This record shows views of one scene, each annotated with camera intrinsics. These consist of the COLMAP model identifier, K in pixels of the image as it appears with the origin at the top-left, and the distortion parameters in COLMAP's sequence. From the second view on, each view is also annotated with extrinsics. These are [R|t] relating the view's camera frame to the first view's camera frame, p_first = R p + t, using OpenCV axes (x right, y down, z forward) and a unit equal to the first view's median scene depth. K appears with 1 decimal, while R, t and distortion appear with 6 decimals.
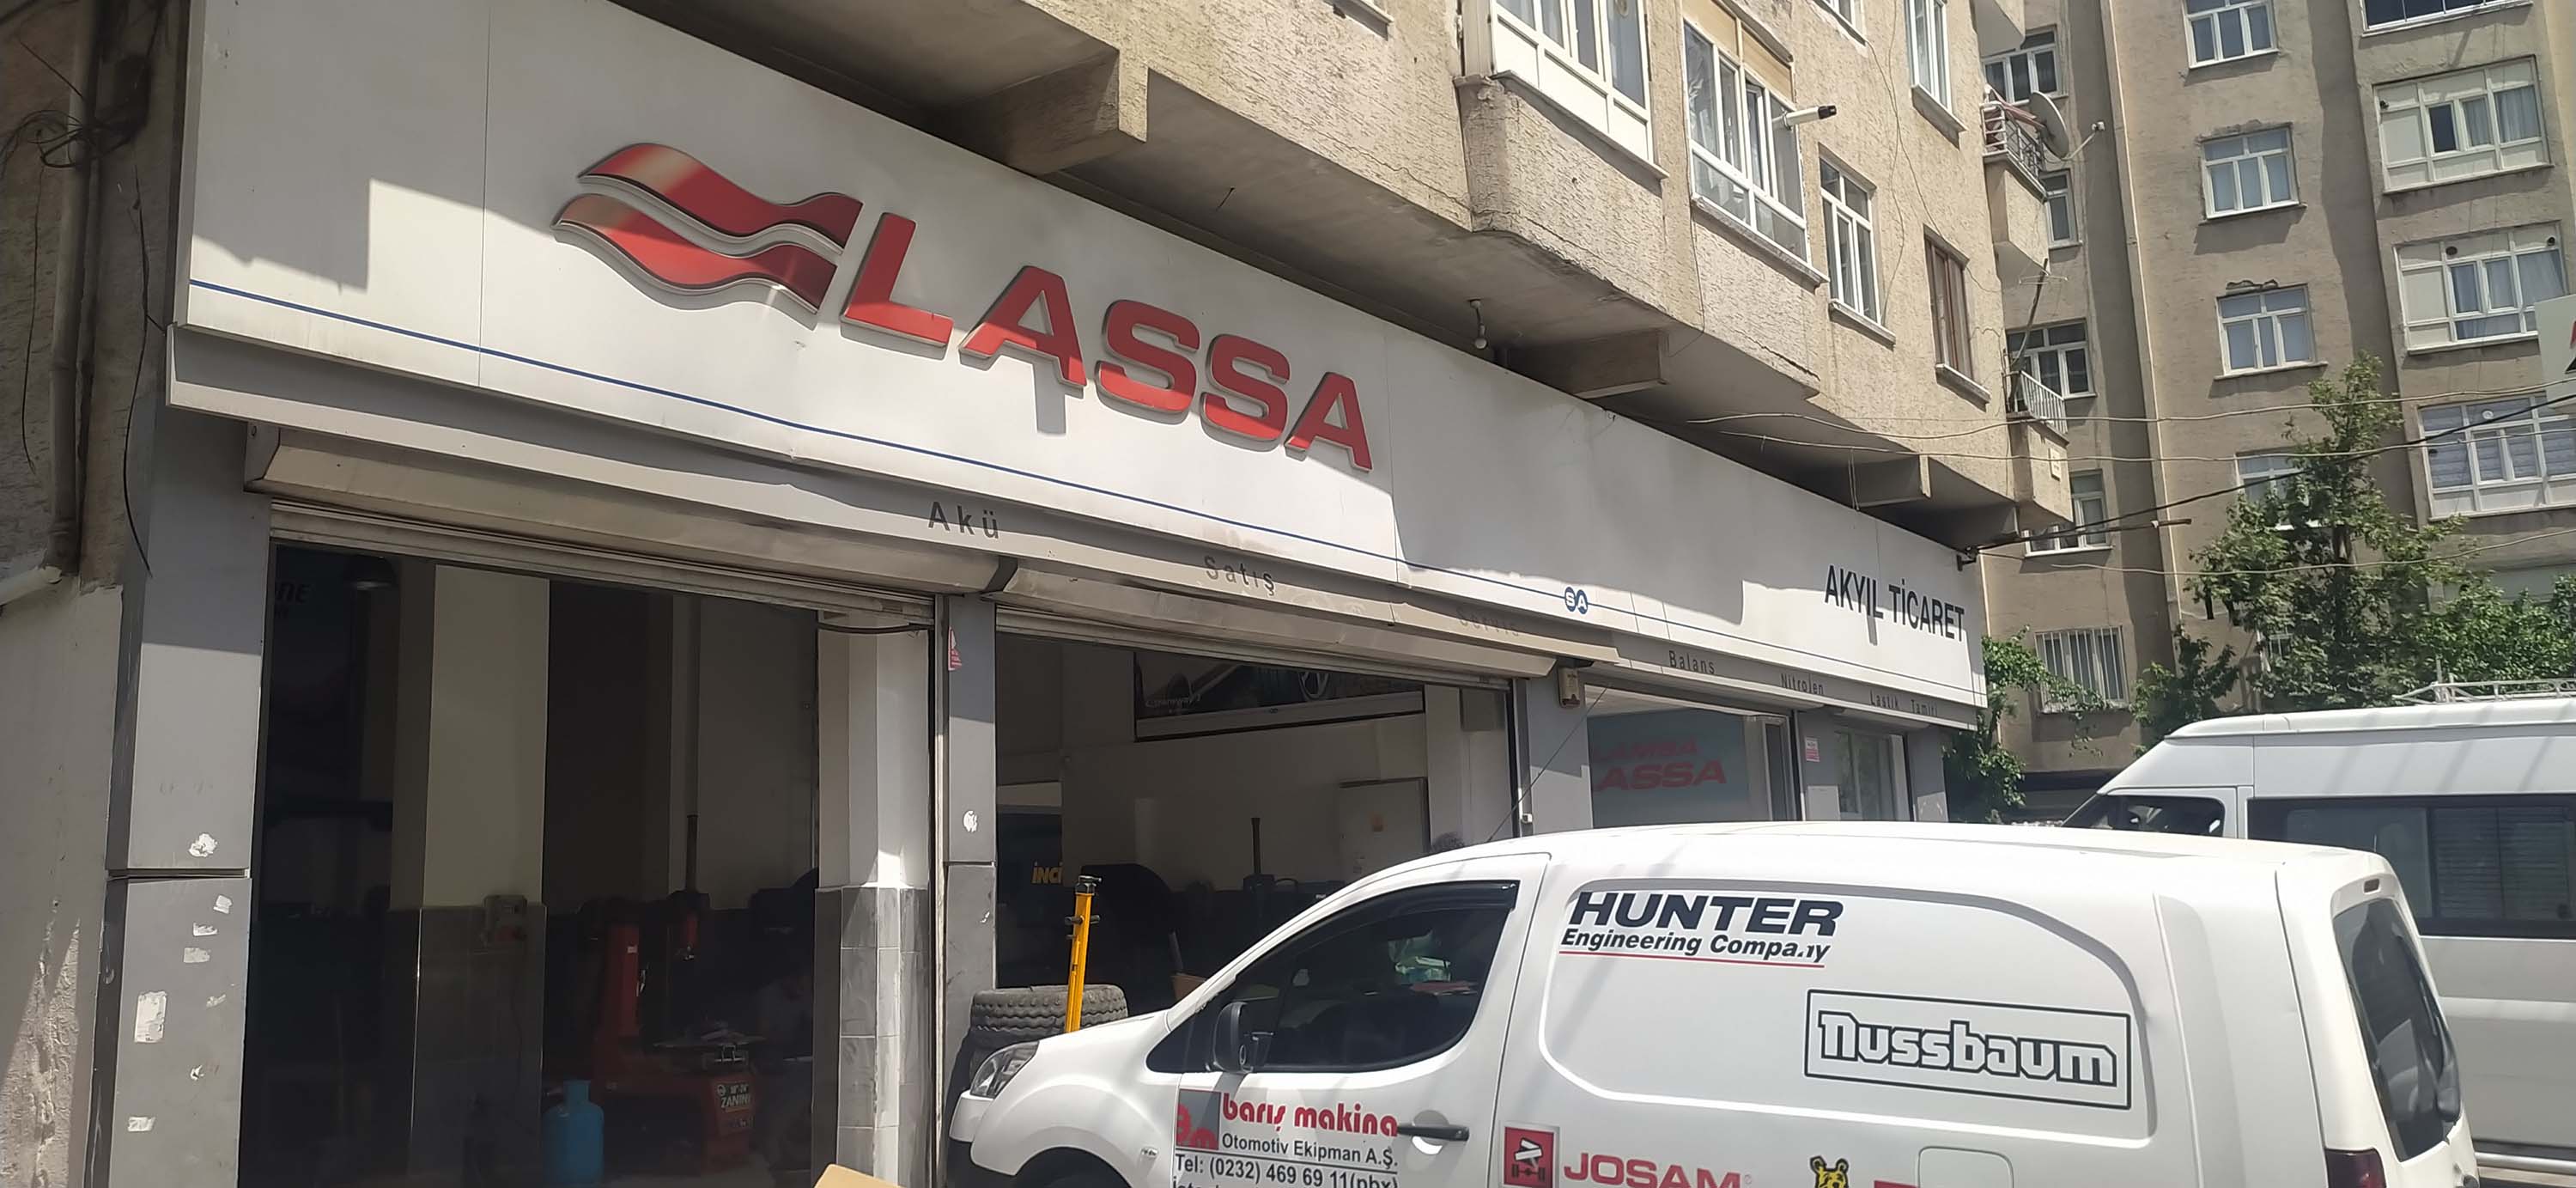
lens RADIAL K [[1975.1, 0, 1288.0], [0, 1975.1, 594.0], [0, 0, 1]] dist [0.007443, 0.001940]
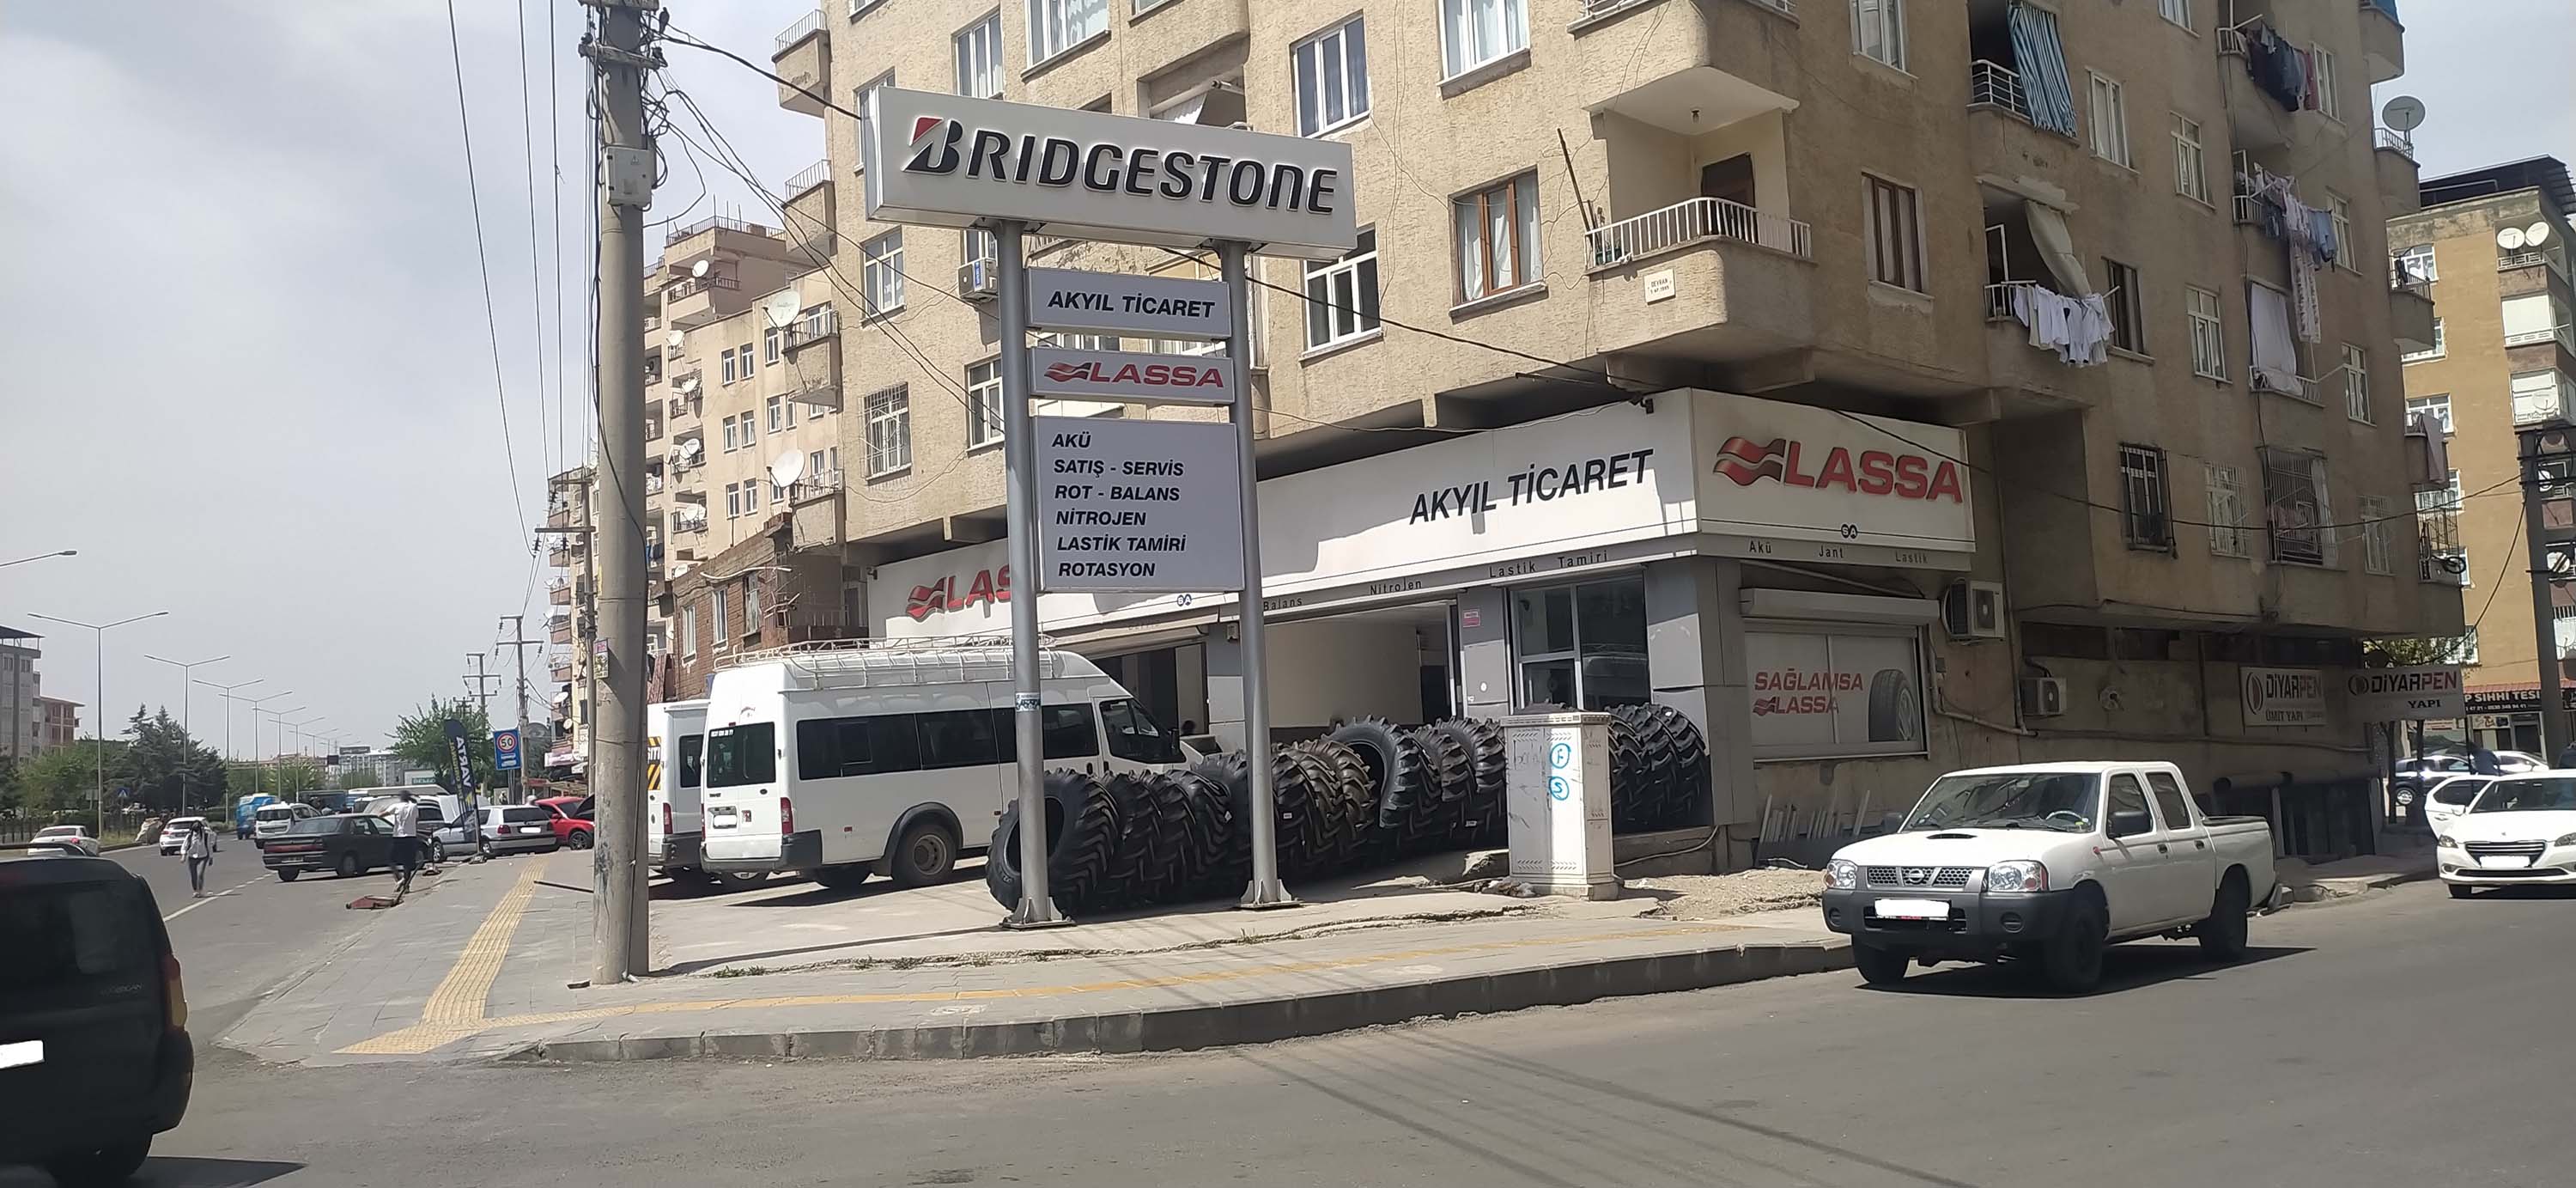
lens RADIAL K [[1975.1, 0, 1288.0], [0, 1975.1, 594.0], [0, 0, 1]] dist [0.007443, 0.001940]
pose [[-0.222306, -0.032863, -0.974423, 3.181968], [0.222077, 0.971453, -0.083428, 0.289040], [0.949348, -0.234944, -0.208662, 2.248986]]
